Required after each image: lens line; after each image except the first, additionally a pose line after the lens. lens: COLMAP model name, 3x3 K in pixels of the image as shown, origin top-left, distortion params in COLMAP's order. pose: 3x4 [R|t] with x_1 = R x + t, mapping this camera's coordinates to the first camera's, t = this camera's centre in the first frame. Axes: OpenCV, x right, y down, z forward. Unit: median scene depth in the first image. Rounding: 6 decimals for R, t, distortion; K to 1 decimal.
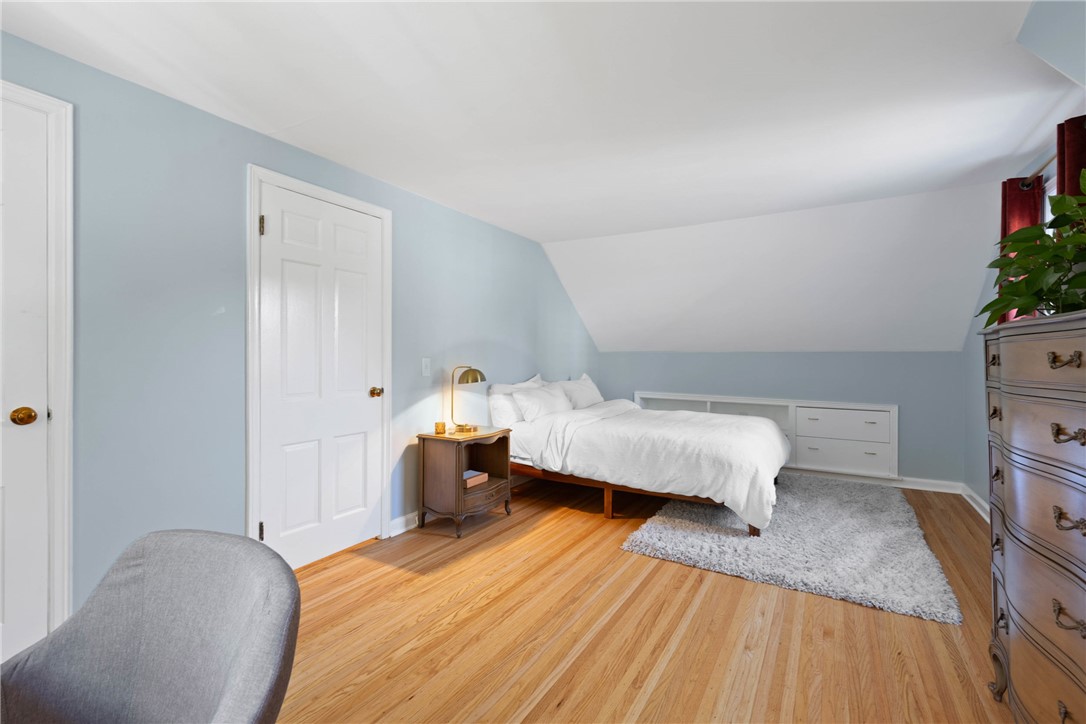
lens RADIAL K [[485.8, 0, 540.7], [0, 485.8, 360.3], [0, 0, 1]] dist [0.008877, -0.001221]
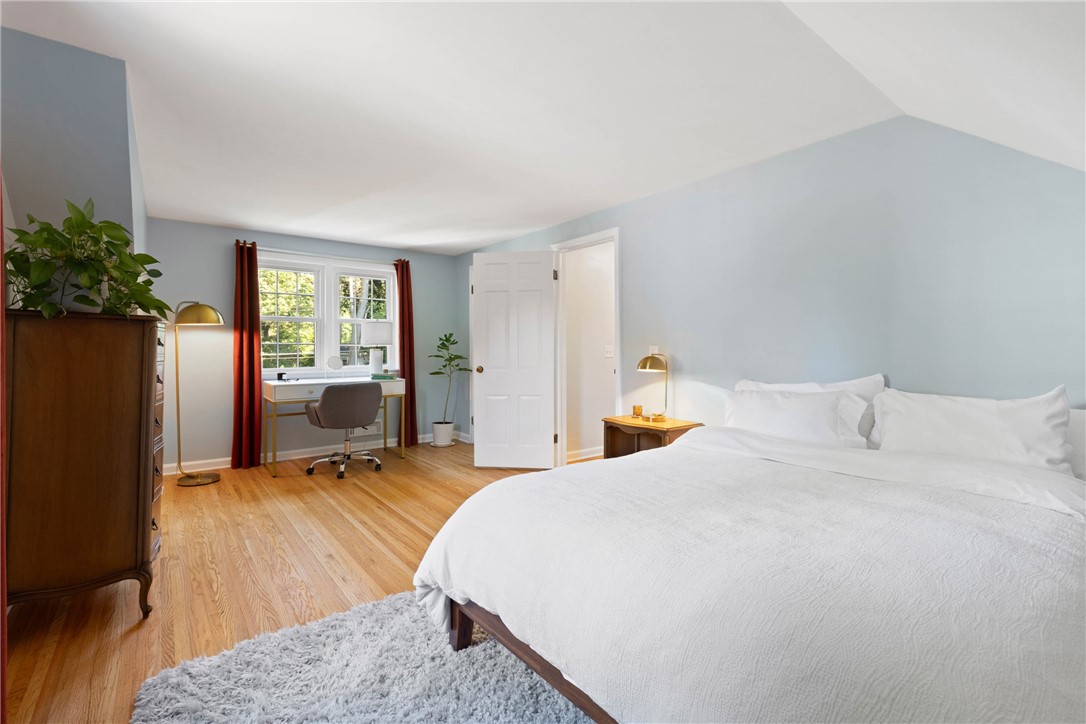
lens RADIAL K [[485.8, 0, 541.2], [0, 485.8, 352.7], [0, 0, 1]] dist [0.008877, -0.001221]
pose [[-0.362641, 0.002388, -0.931926, 1.451900], [-0.006383, 0.999967, 0.005047, 0.014219], [0.931907, 0.007779, -0.362613, 2.002649]]
